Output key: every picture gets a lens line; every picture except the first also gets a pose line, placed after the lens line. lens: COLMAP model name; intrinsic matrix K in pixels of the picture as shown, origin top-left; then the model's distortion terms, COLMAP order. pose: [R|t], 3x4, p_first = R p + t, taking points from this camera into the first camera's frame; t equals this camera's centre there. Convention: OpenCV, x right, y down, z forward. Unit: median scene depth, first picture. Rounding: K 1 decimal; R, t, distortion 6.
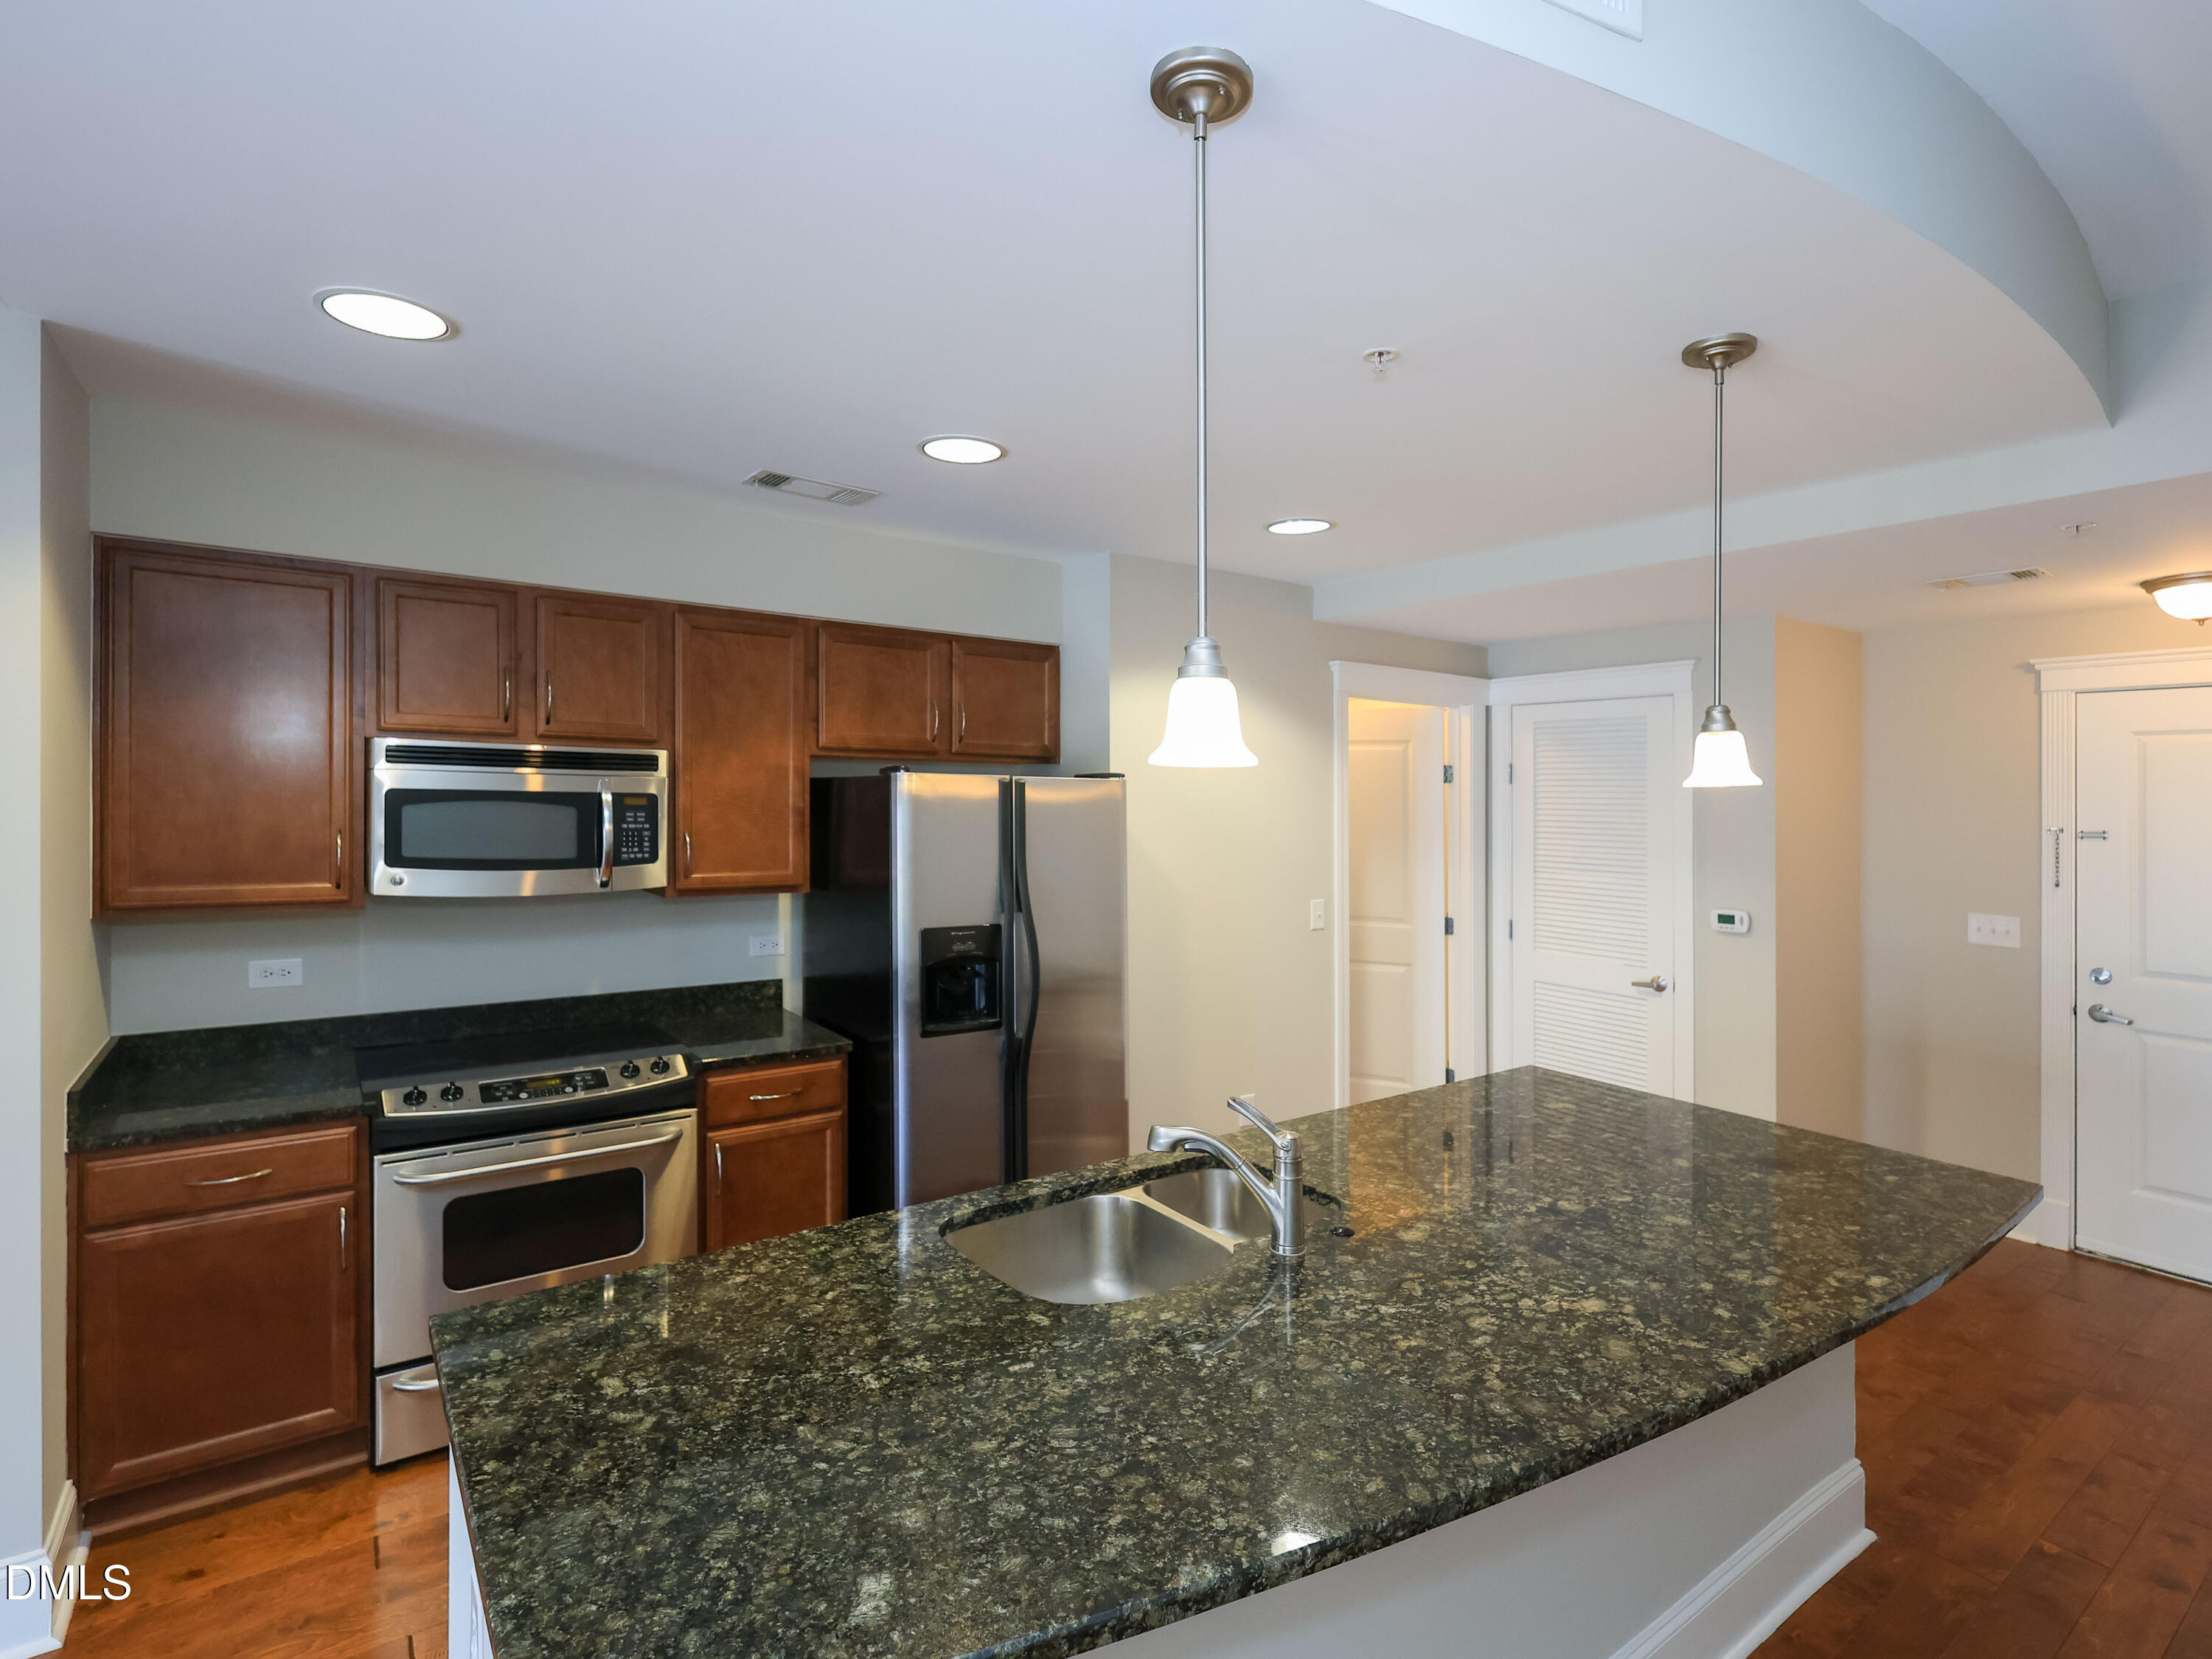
lens RADIAL K [[1102.1, 0, 1096.4], [0, 1102.1, 802.4], [0, 0, 1]] dist [-0.000318, 0.002003]
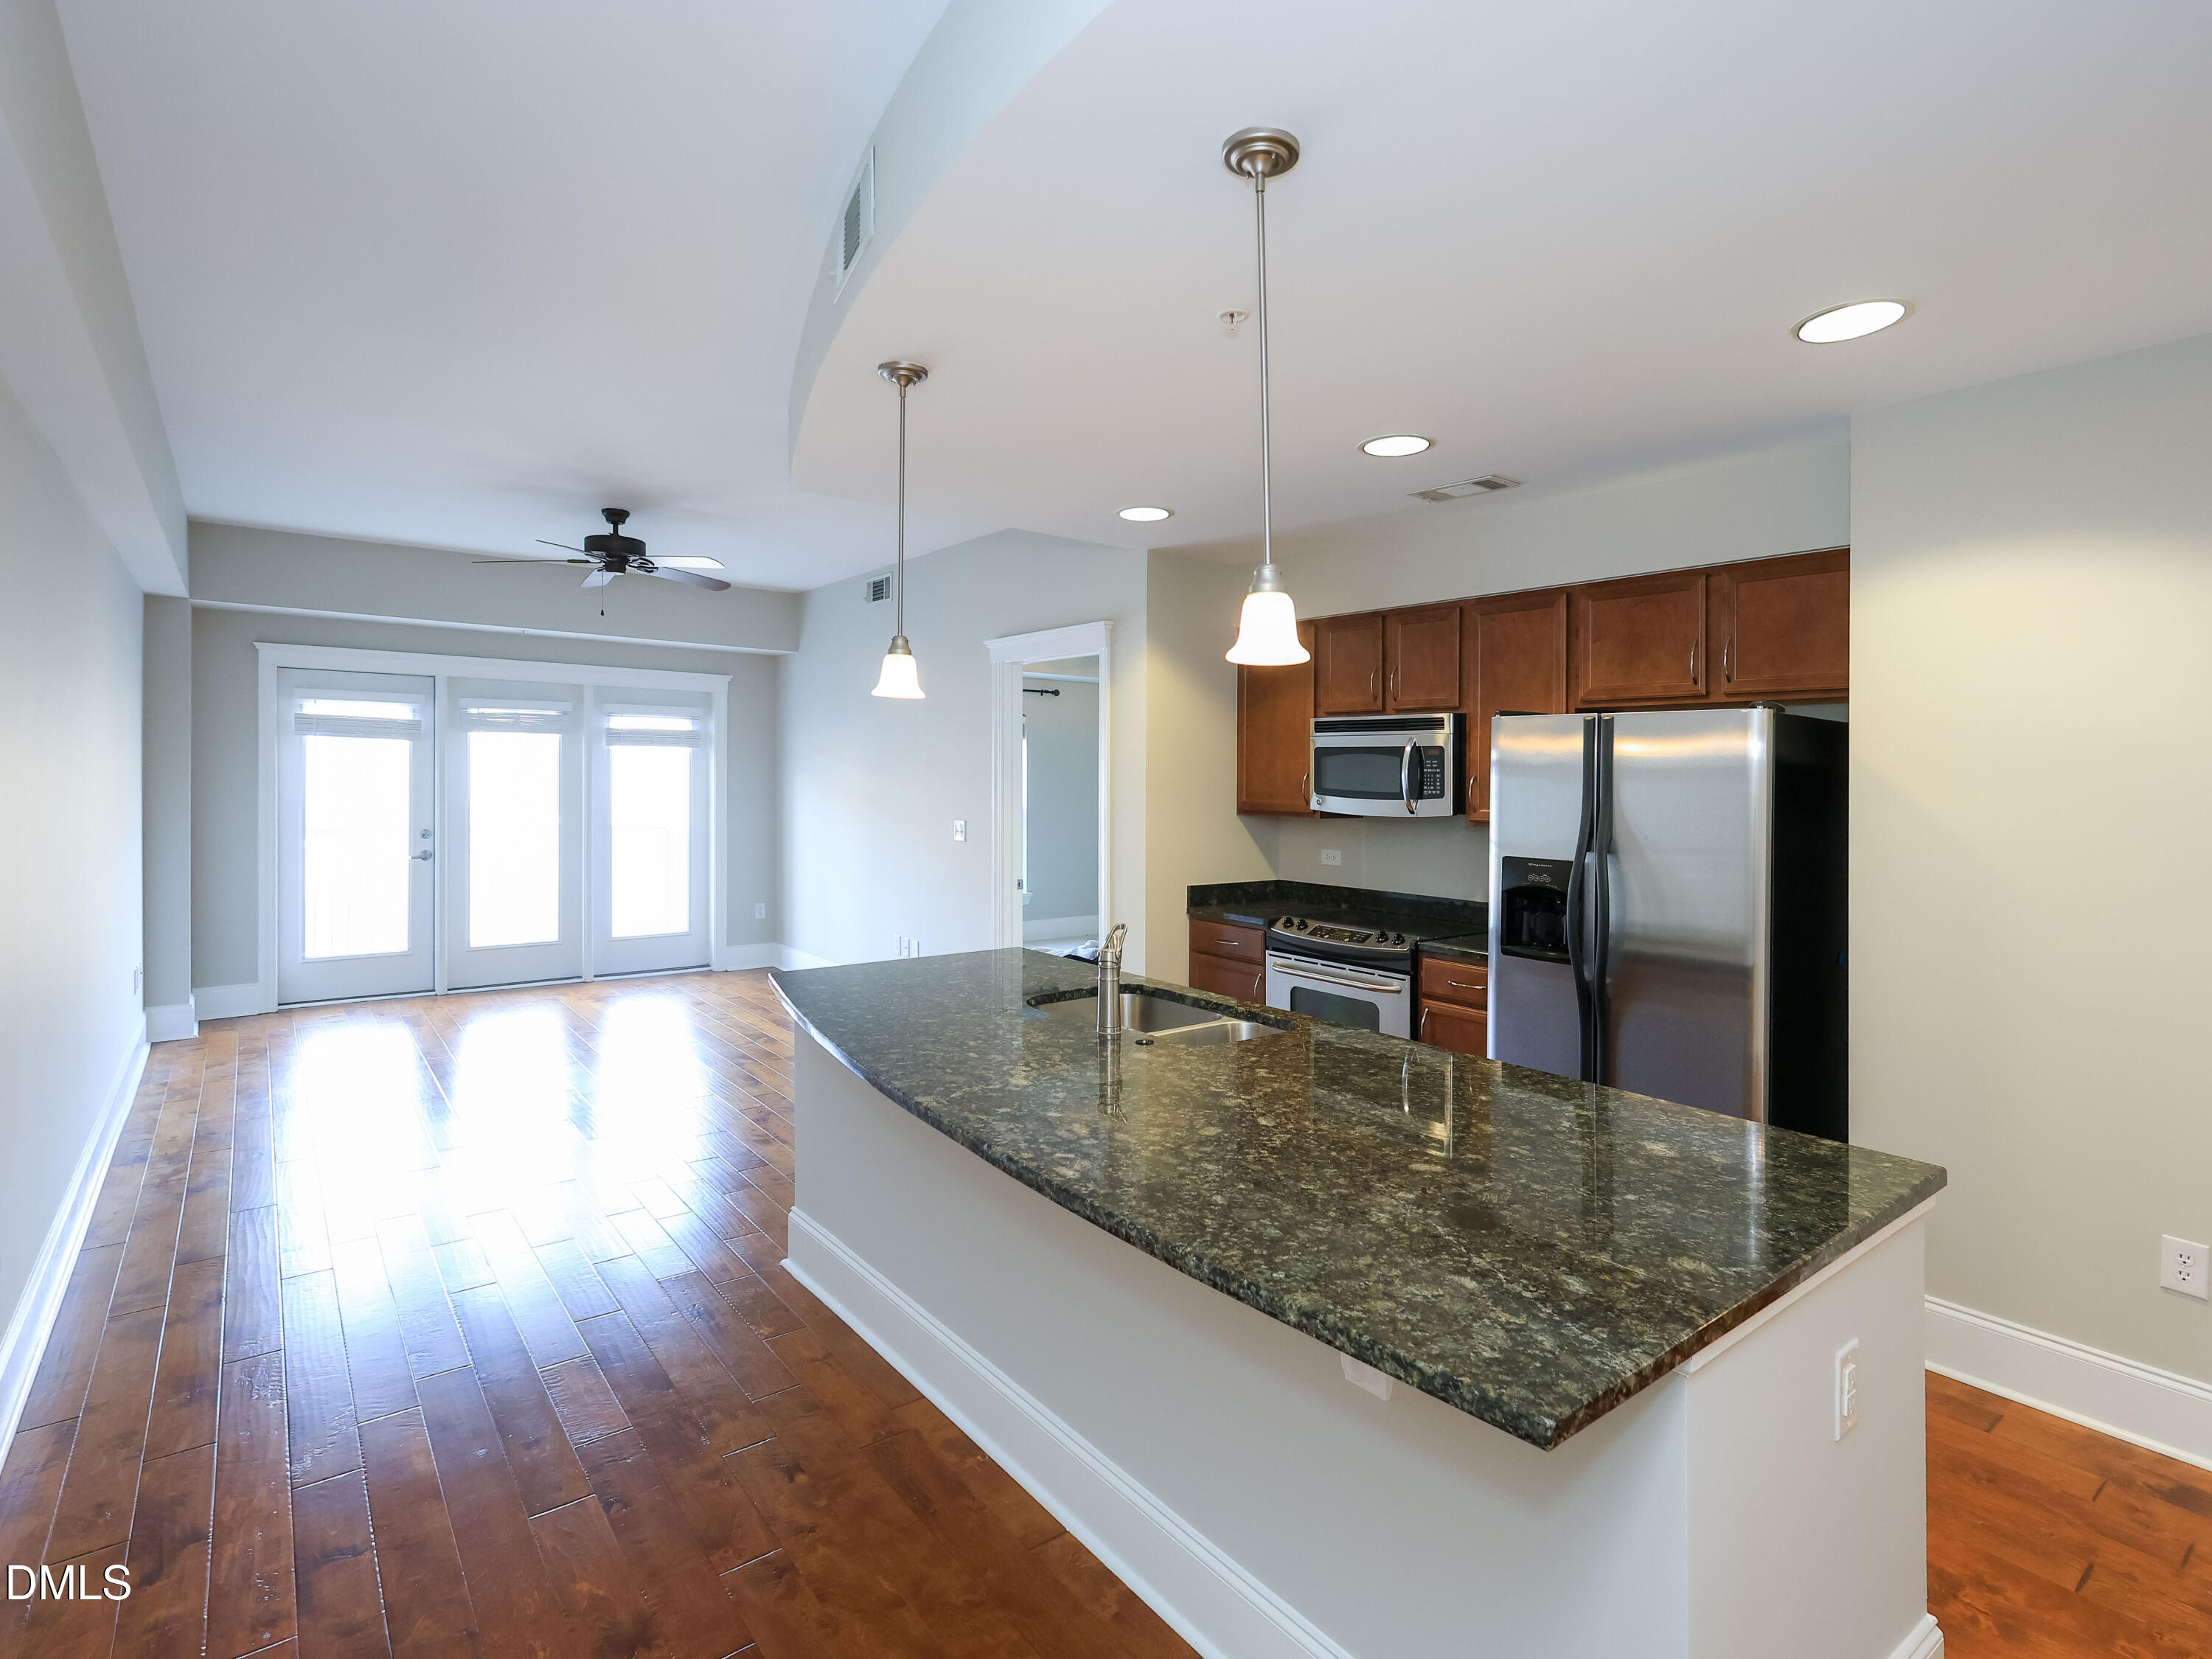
lens RADIAL K [[1102.1, 0, 1108.5], [0, 1102.1, 801.8], [0, 0, 1]] dist [-0.000318, 0.002003]
pose [[0.028909, 0.008019, -0.999550, 0.963906], [-0.019409, 0.999784, 0.007459, 0.060143], [0.999394, 0.019184, 0.029058, 0.579308]]
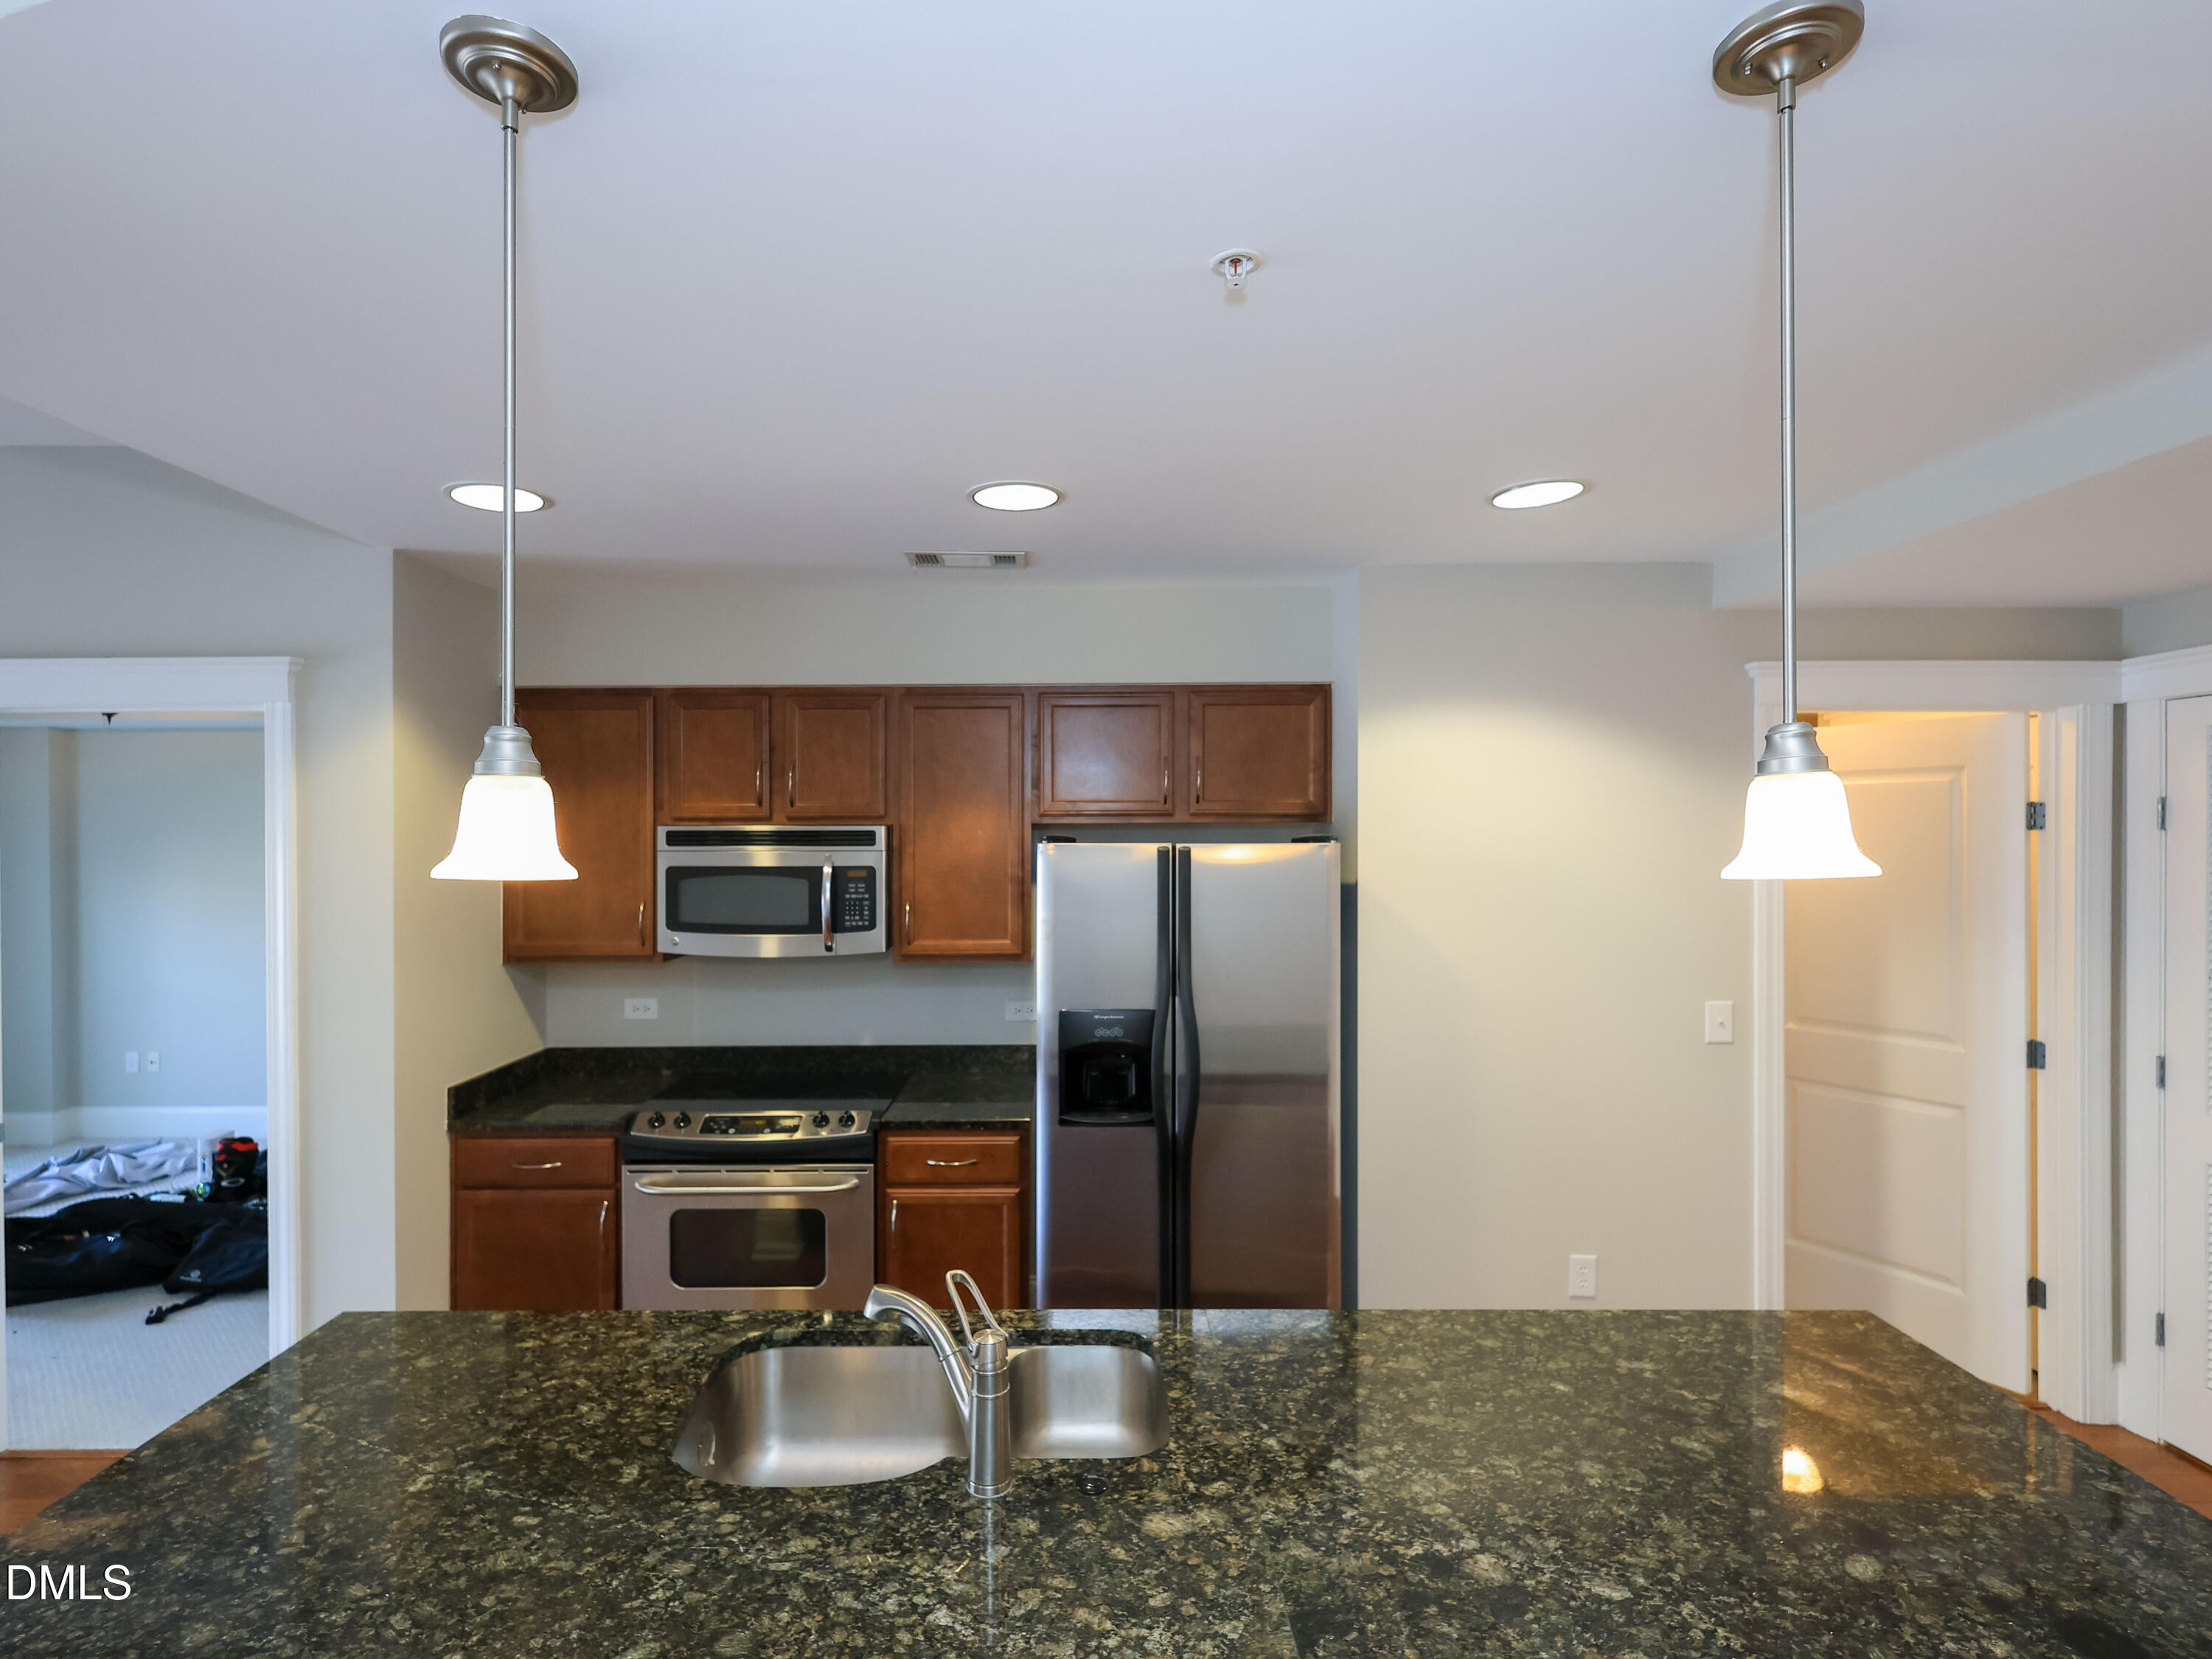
lens RADIAL K [[1102.1, 0, 1078.6], [0, 1102.1, 843.0], [0, 0, 1]] dist [-0.000318, 0.002003]
pose [[0.803318, -0.014284, -0.595380, 0.423514], [0.013500, 0.999892, -0.005775, -0.022659], [0.595398, -0.003399, 0.803424, 0.260333]]
